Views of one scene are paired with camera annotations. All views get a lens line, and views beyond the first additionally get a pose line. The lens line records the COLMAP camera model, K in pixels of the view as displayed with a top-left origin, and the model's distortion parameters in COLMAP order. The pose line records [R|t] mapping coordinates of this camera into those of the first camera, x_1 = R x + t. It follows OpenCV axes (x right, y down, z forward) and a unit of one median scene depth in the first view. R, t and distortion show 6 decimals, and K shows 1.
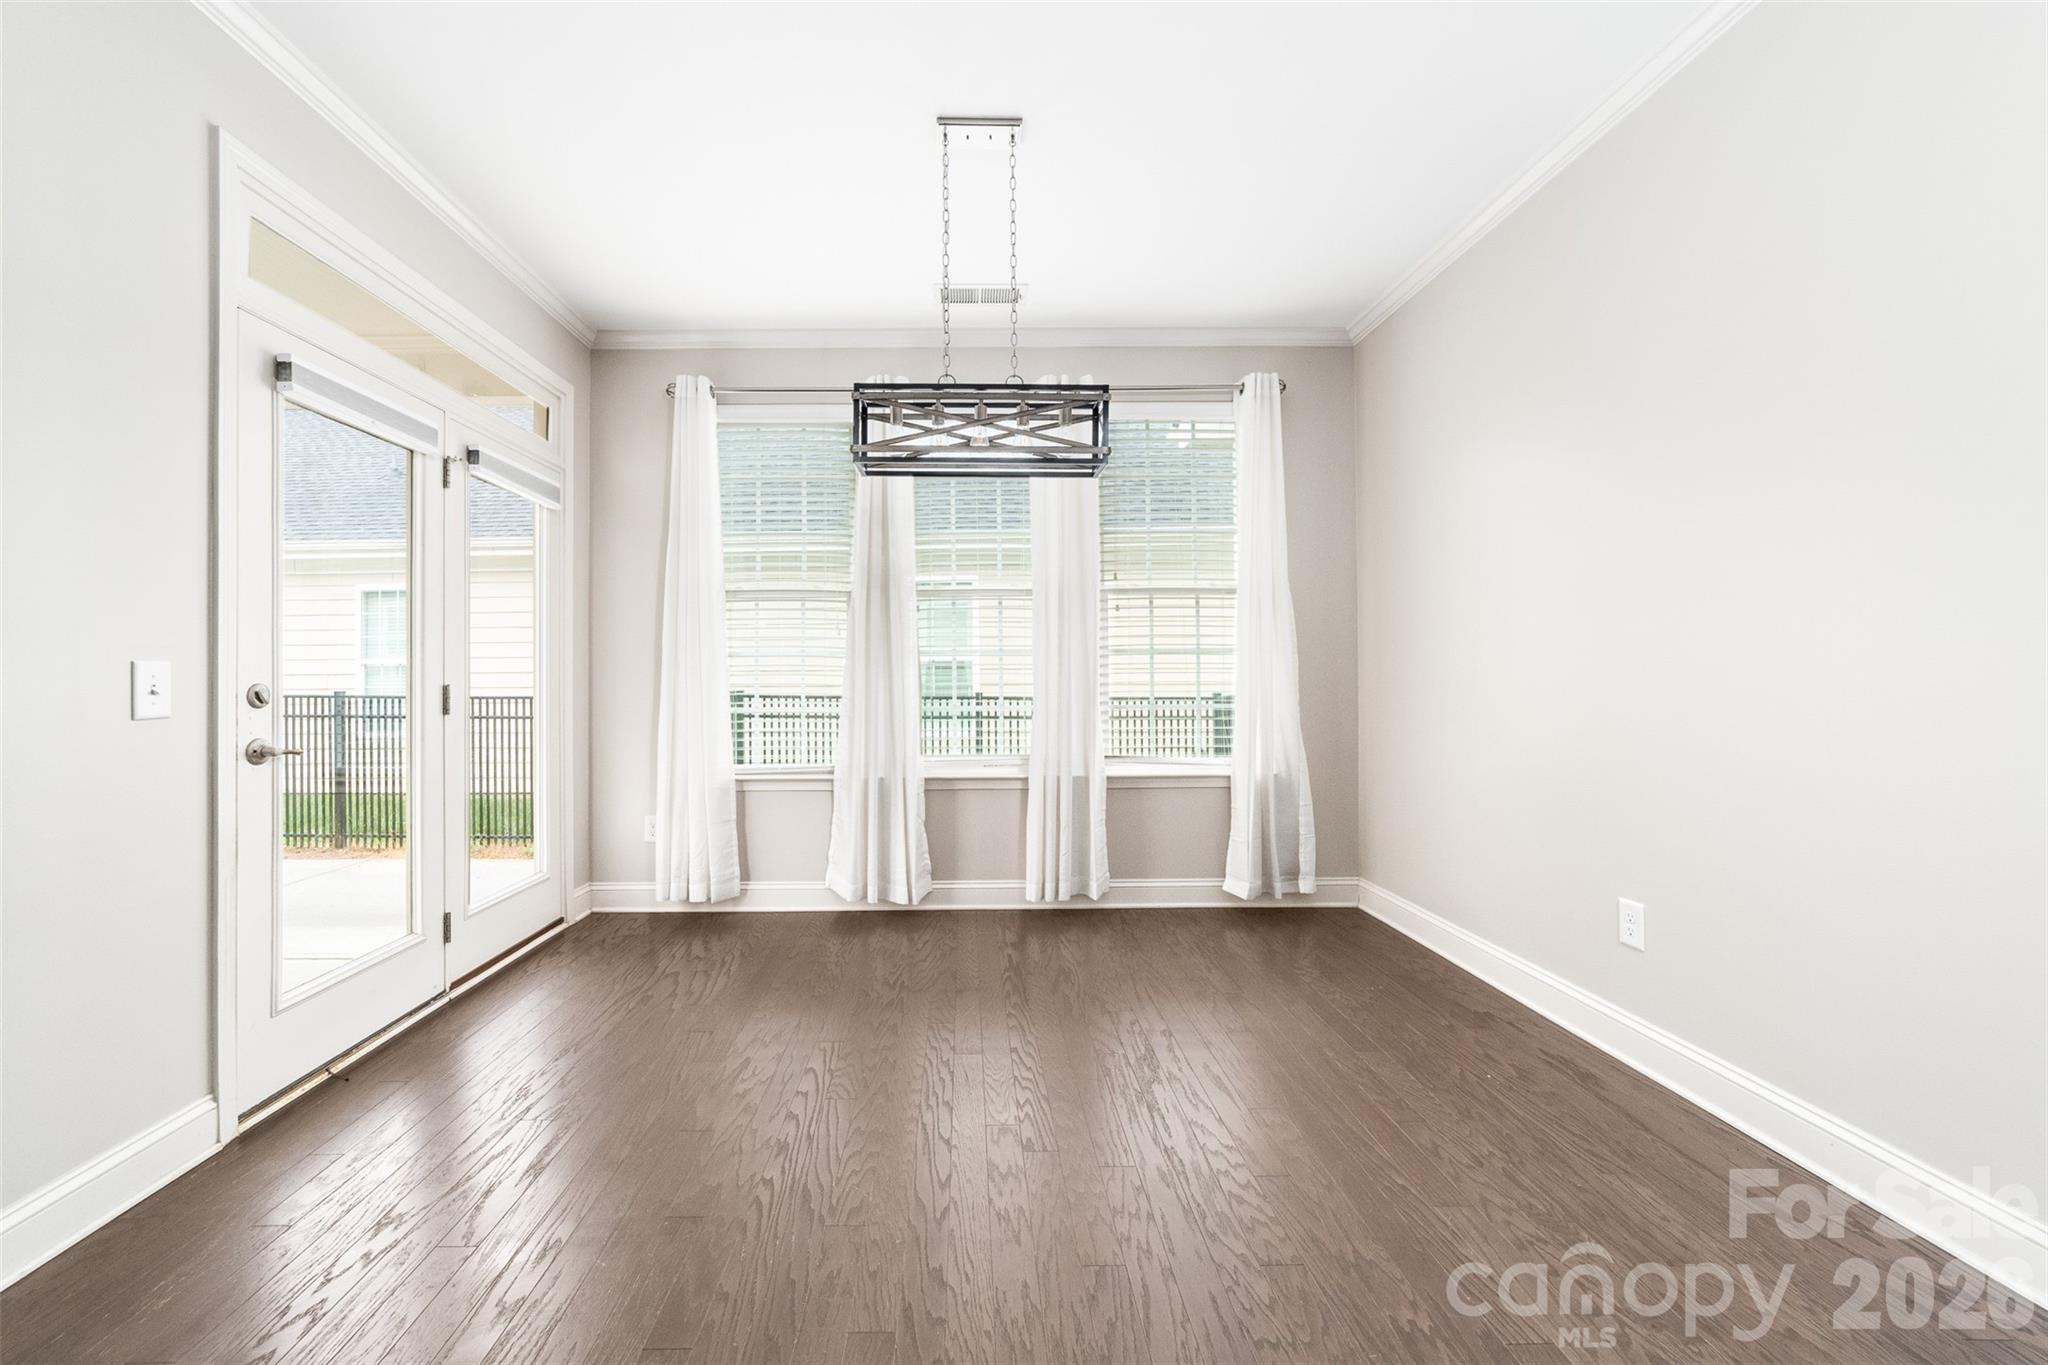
lens RADIAL K [[794.6, 0, 966.6], [0, 794.6, 674.4], [0, 0, 1]] dist [-0.010862, 0.003043]
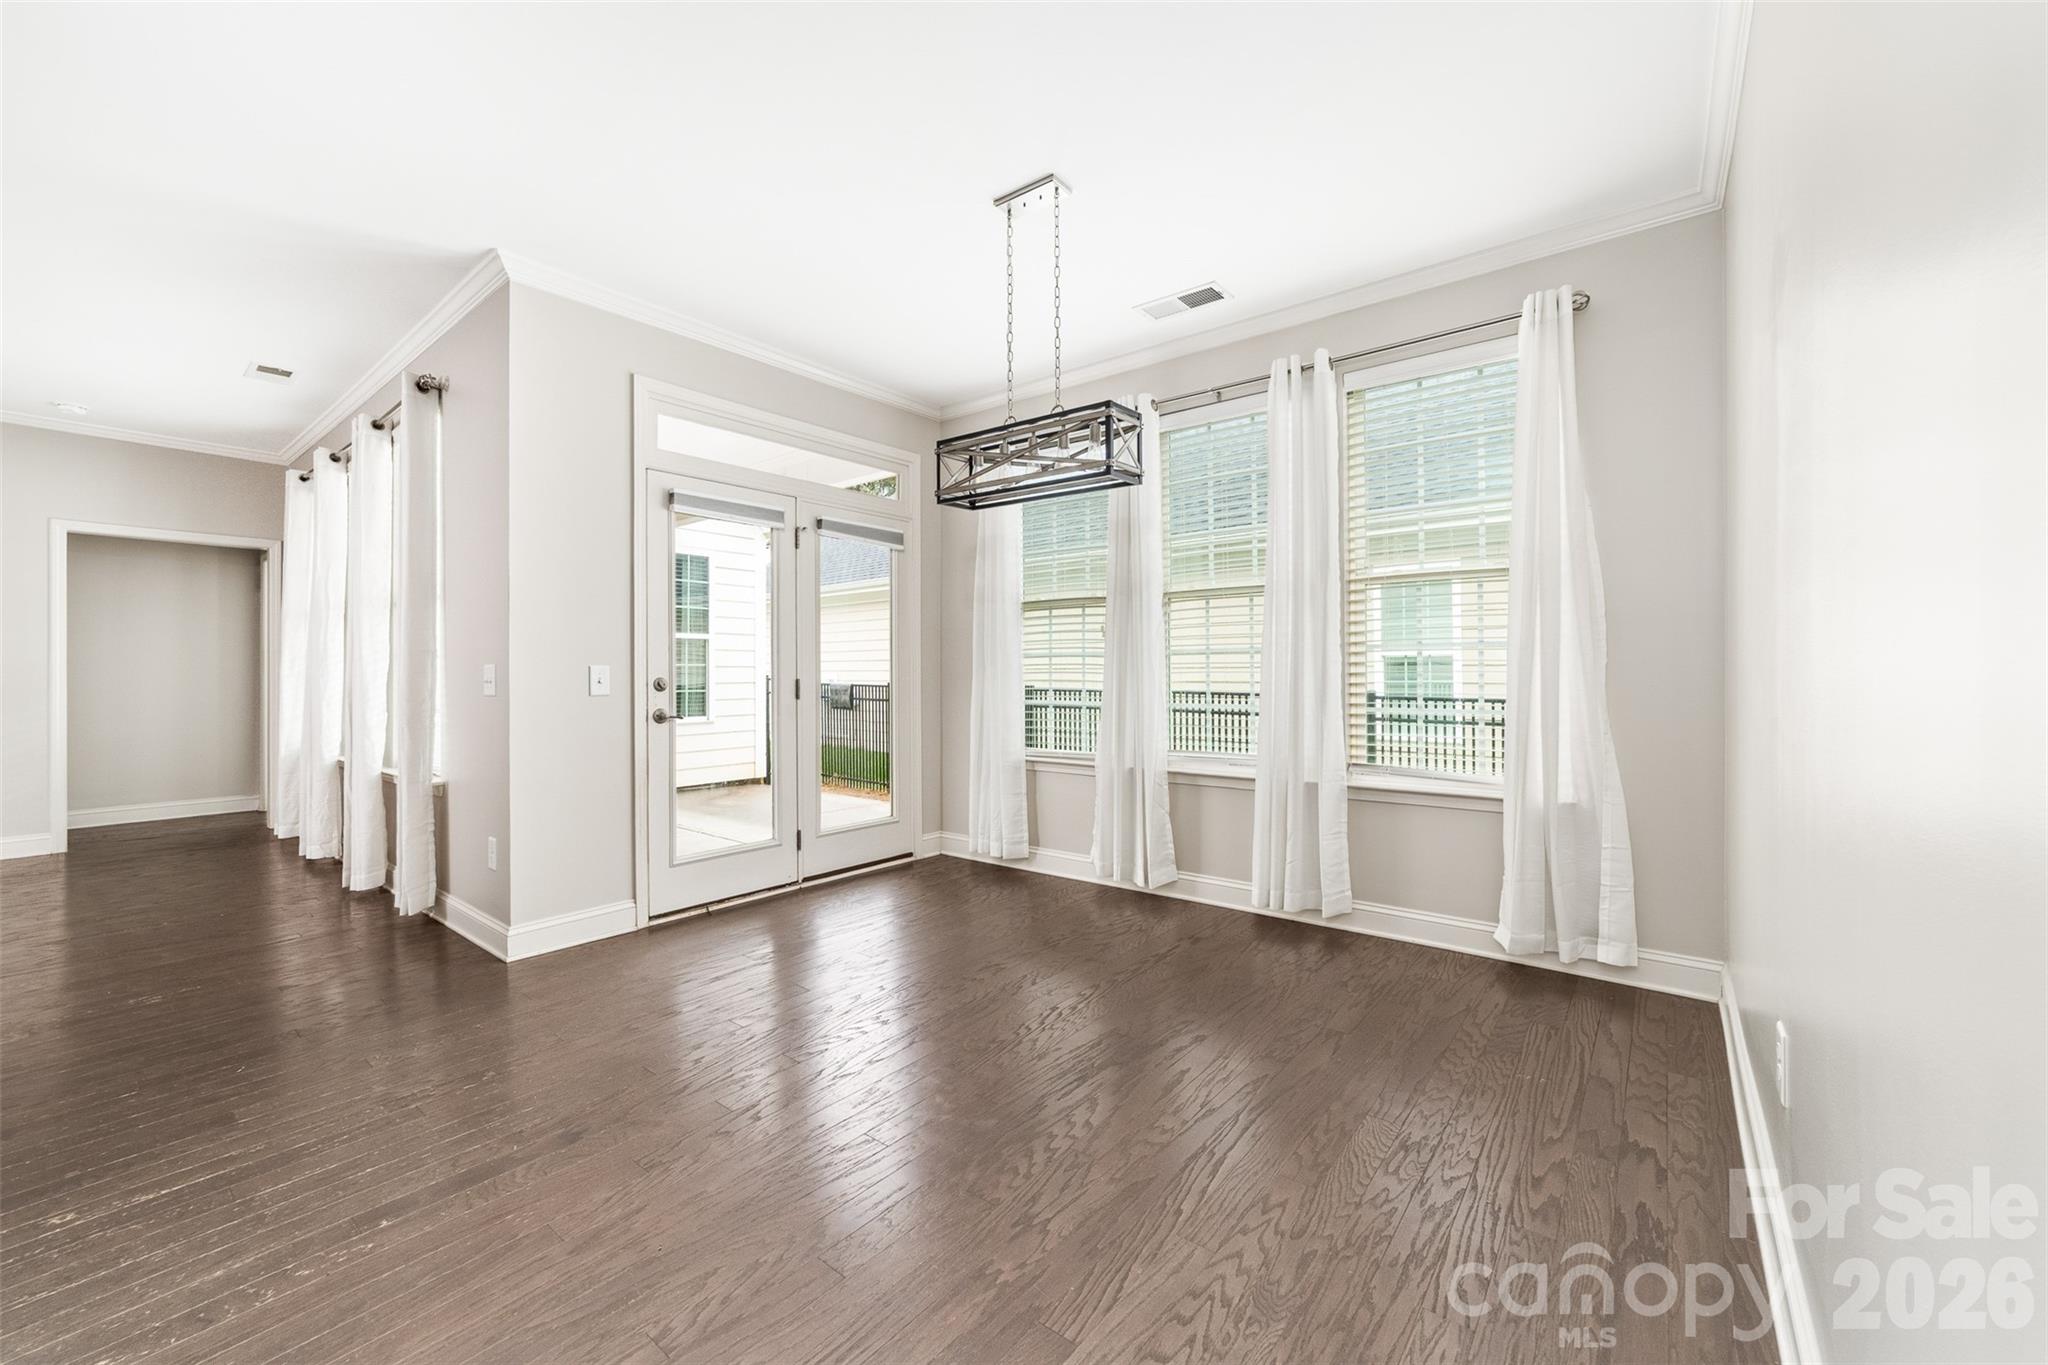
lens RADIAL K [[794.6, 0, 1019.9], [0, 794.6, 676.8], [0, 0, 1]] dist [-0.010862, 0.003043]
pose [[0.781452, 0.006270, -0.623933, 0.448780], [-0.001566, 0.999966, 0.008087, -0.002743], [0.623963, -0.005342, 0.781436, 0.059530]]
